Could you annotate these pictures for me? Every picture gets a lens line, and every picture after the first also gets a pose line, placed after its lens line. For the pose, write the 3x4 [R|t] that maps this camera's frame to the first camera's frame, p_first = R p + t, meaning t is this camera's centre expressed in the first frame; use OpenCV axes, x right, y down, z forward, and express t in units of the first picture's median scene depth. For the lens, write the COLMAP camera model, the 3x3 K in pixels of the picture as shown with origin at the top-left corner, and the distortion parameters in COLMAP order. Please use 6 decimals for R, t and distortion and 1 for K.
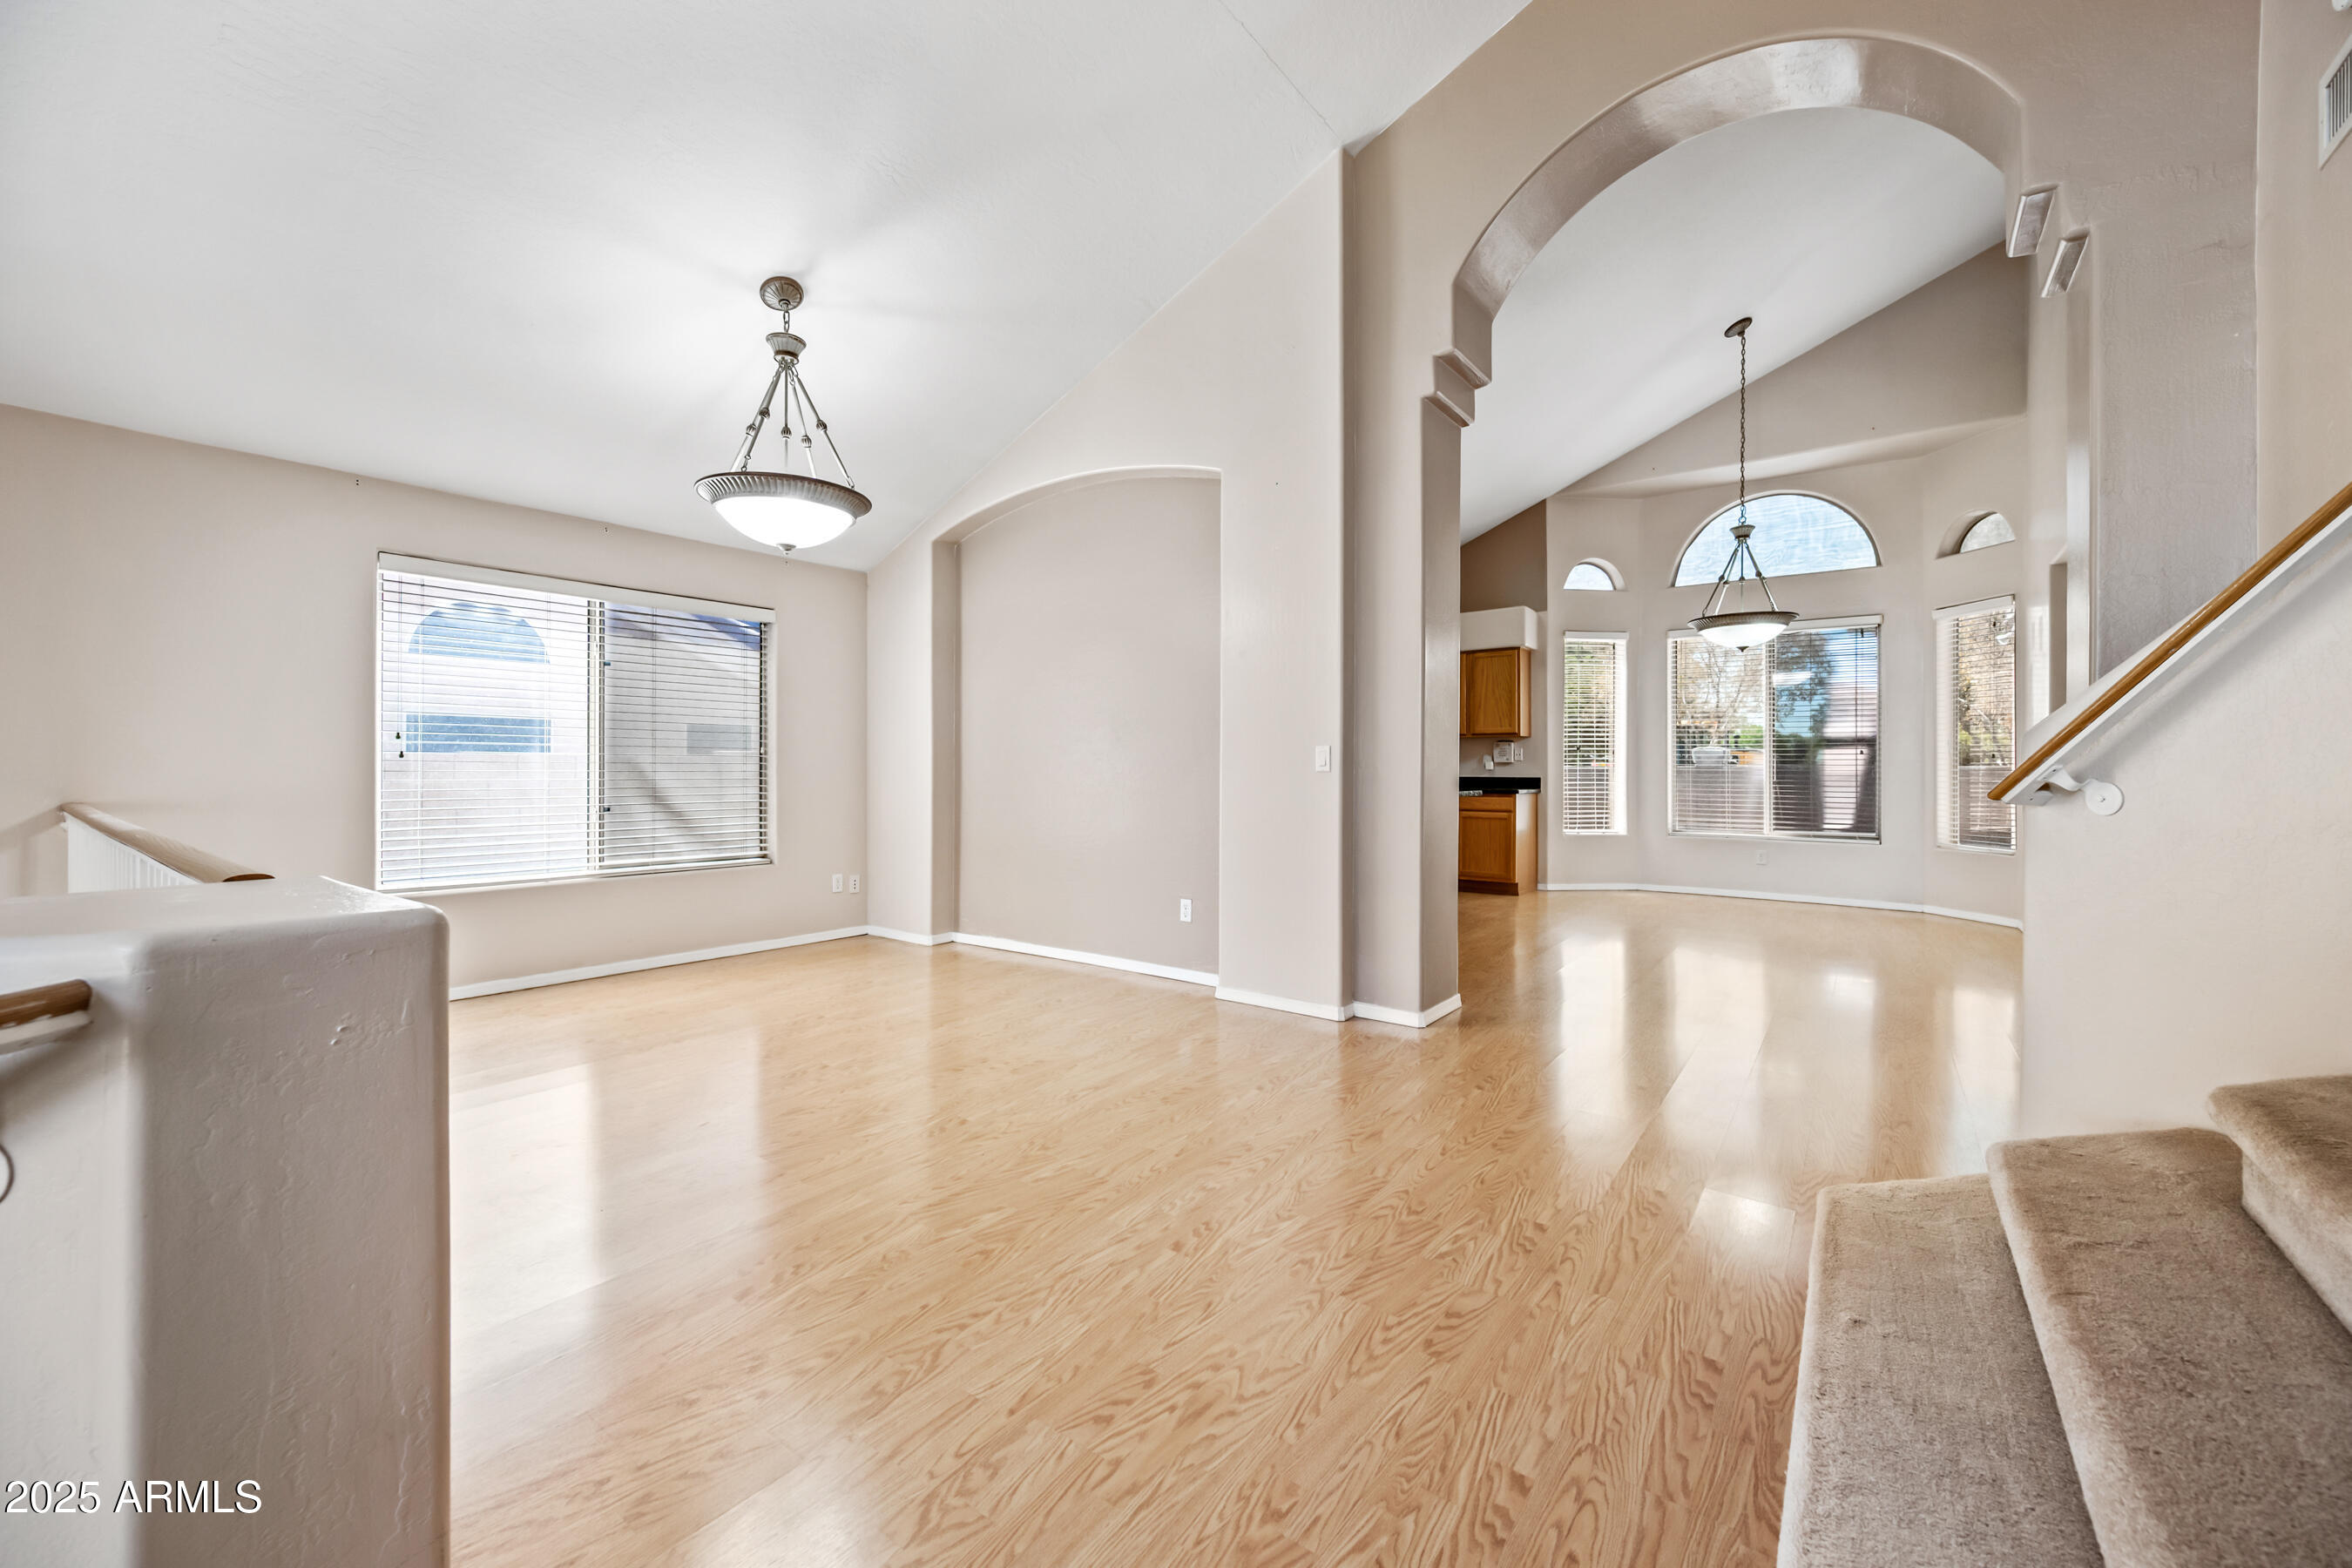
lens RADIAL K [[929.4, 0, 1181.8], [0, 929.4, 760.2], [0, 0, 1]] dist [-0.005999, 0.001146]
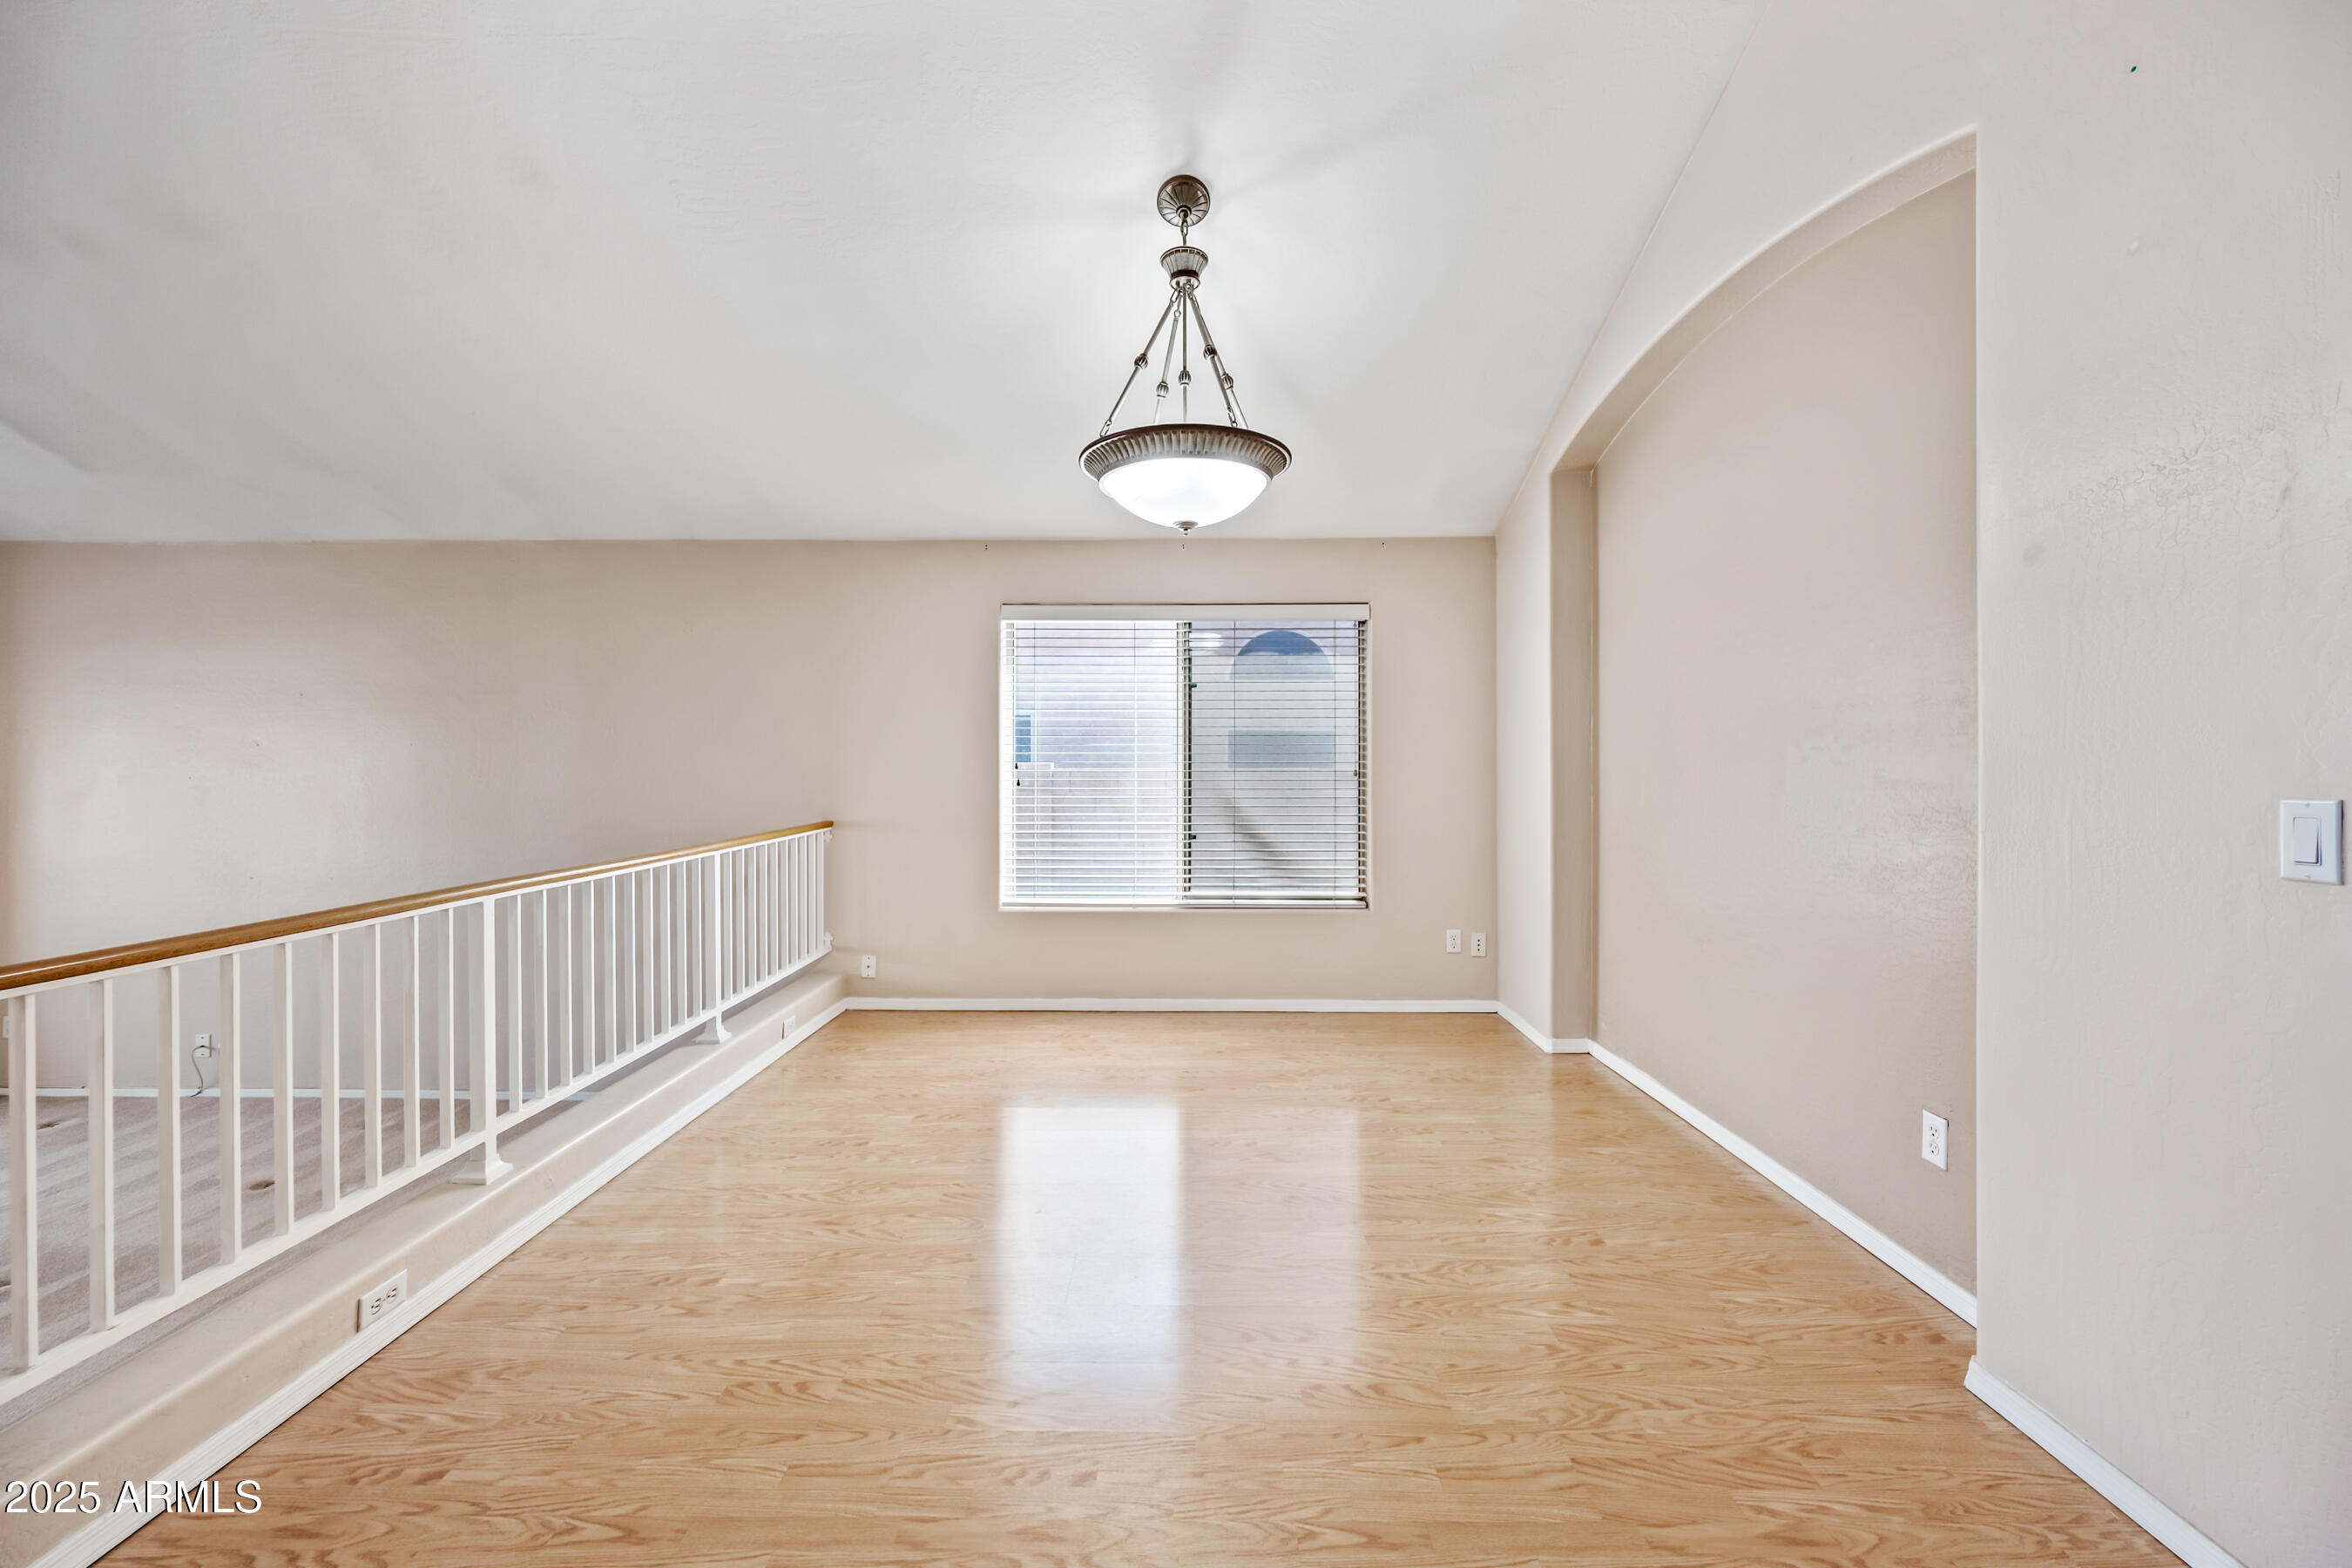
lens RADIAL K [[929.4, 0, 1171.7], [0, 929.4, 760.6], [0, 0, 1]] dist [-0.005999, 0.001146]
pose [[0.587209, -0.004196, -0.809425, 0.133484], [0.009562, 0.999953, 0.001754, -0.025375], [0.809379, -0.008769, 0.587221, 0.373877]]
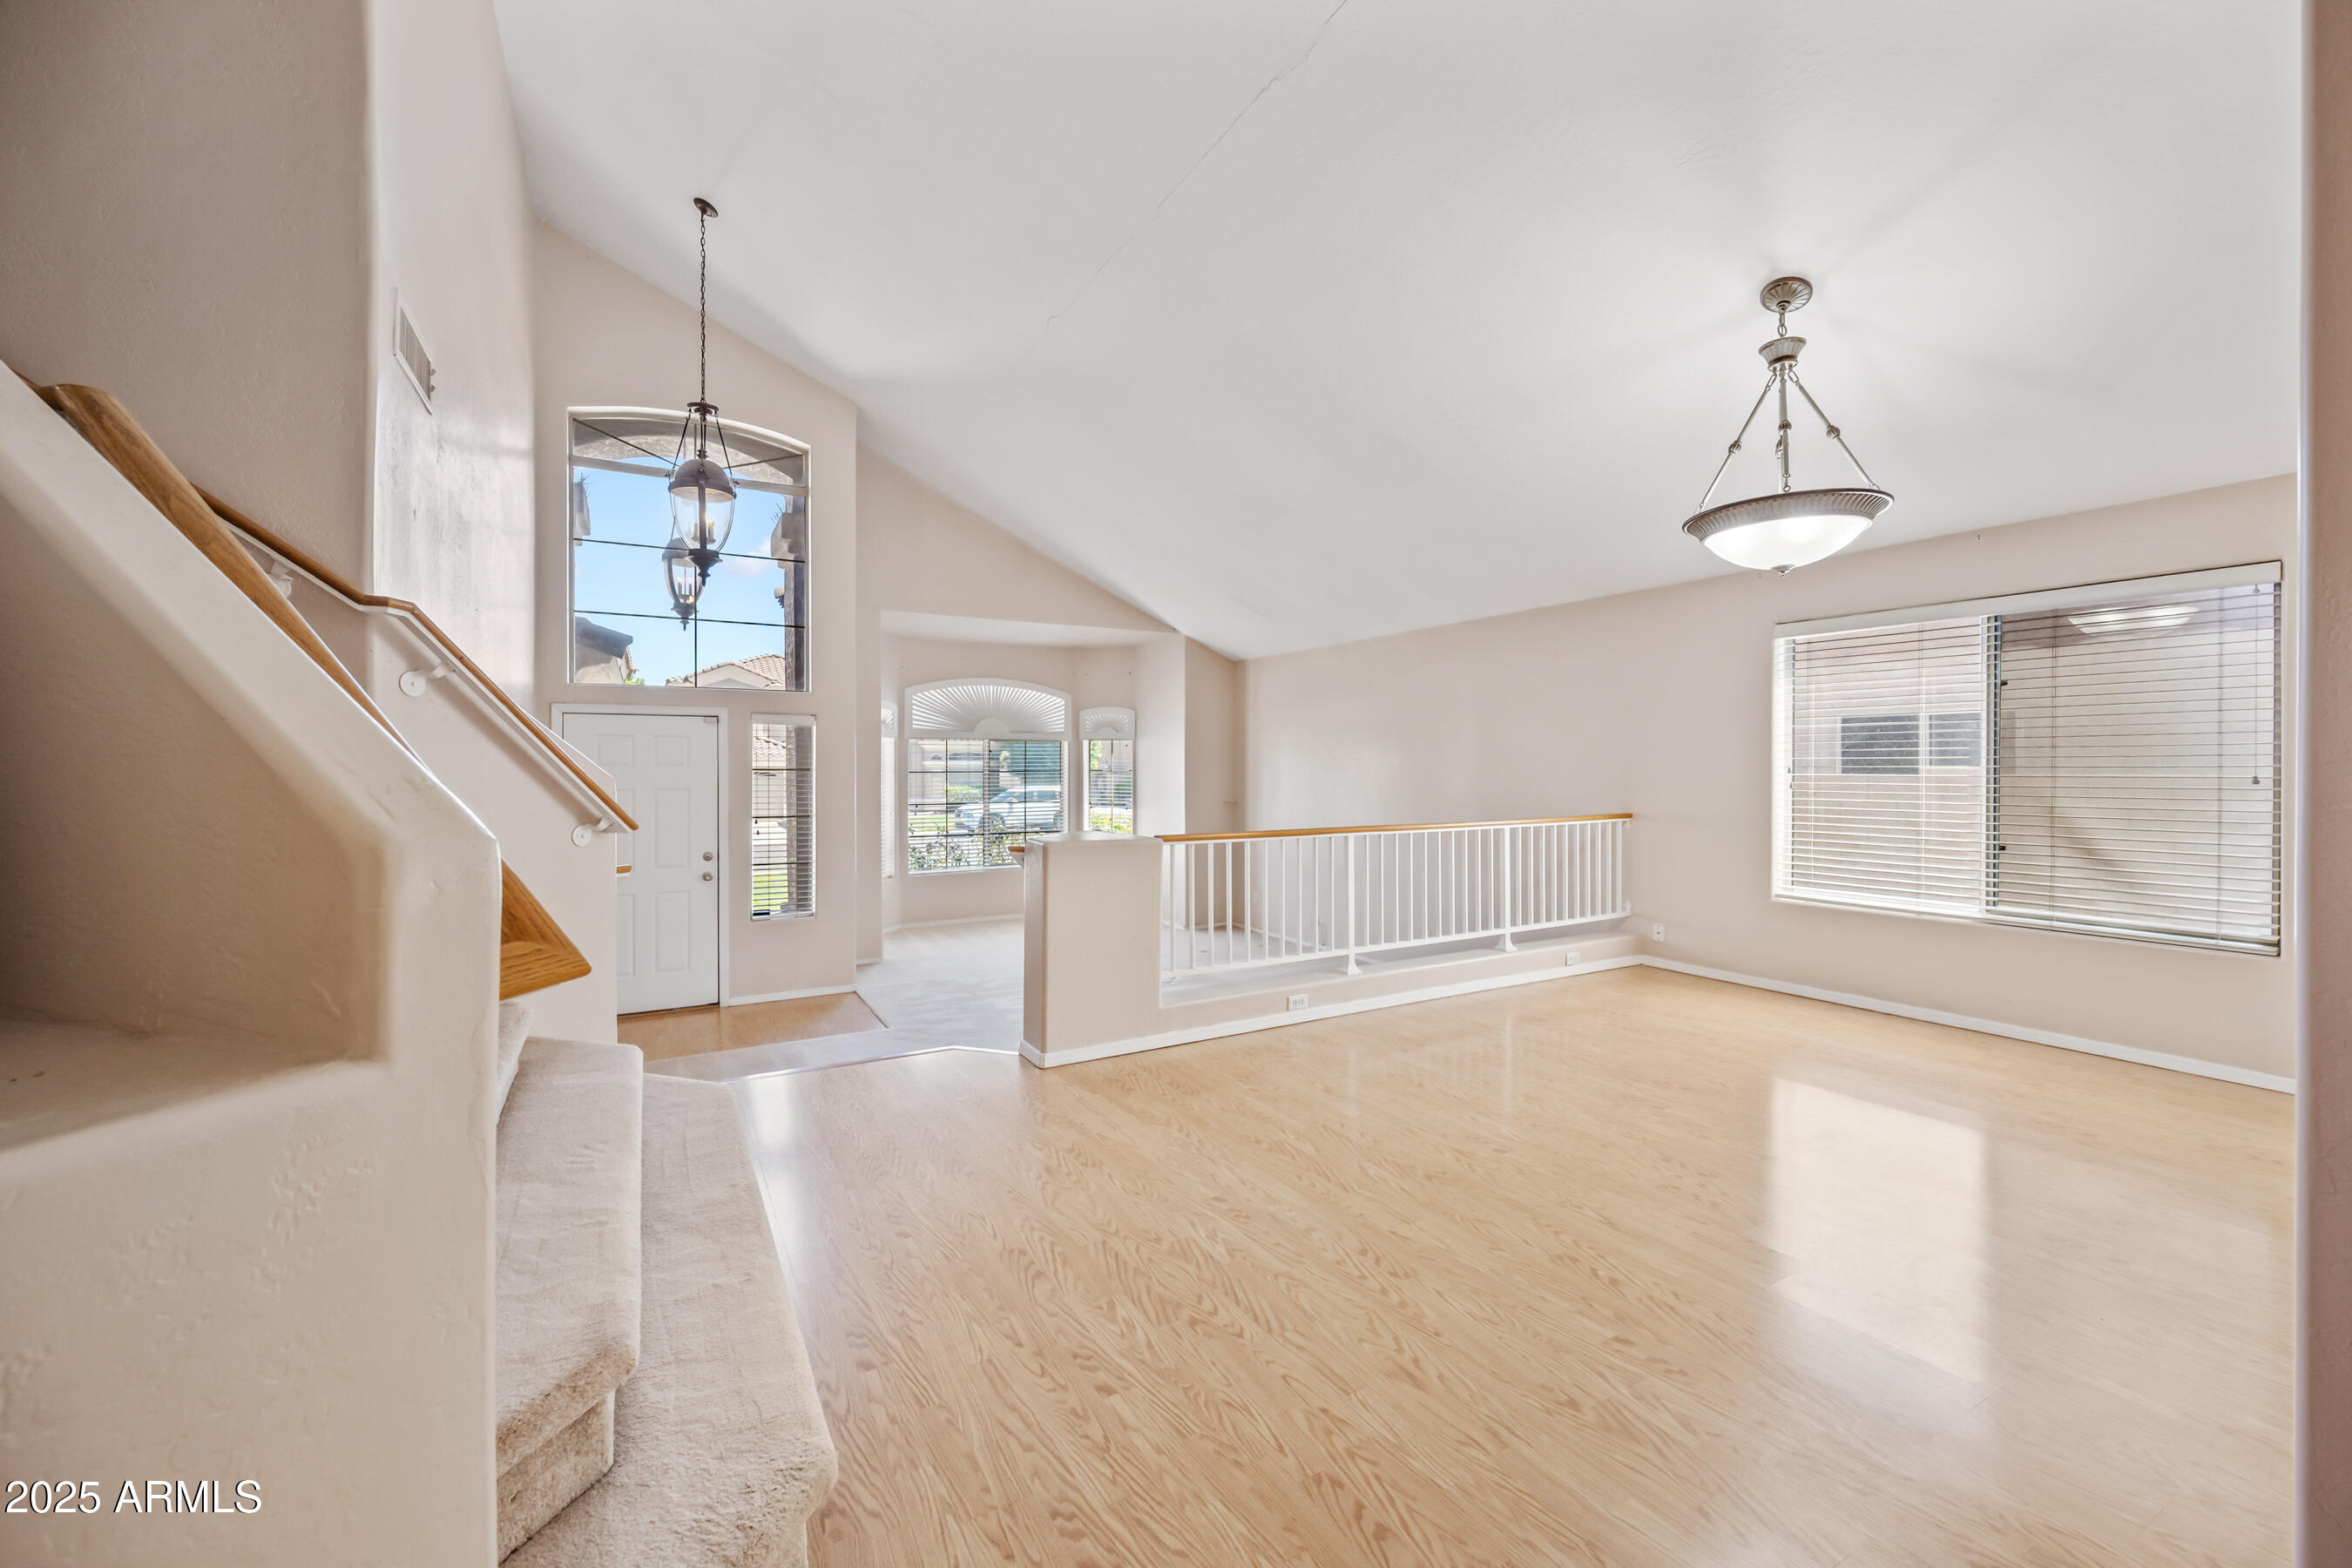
lens RADIAL K [[929.4, 0, 1173.7], [0, 929.4, 765.3], [0, 0, 1]] dist [-0.005999, 0.001146]
pose [[-0.405621, -0.005431, -0.914025, 0.460689], [0.008397, 0.999918, -0.009668, -0.021641], [0.914003, -0.011597, -0.405542, 0.571309]]
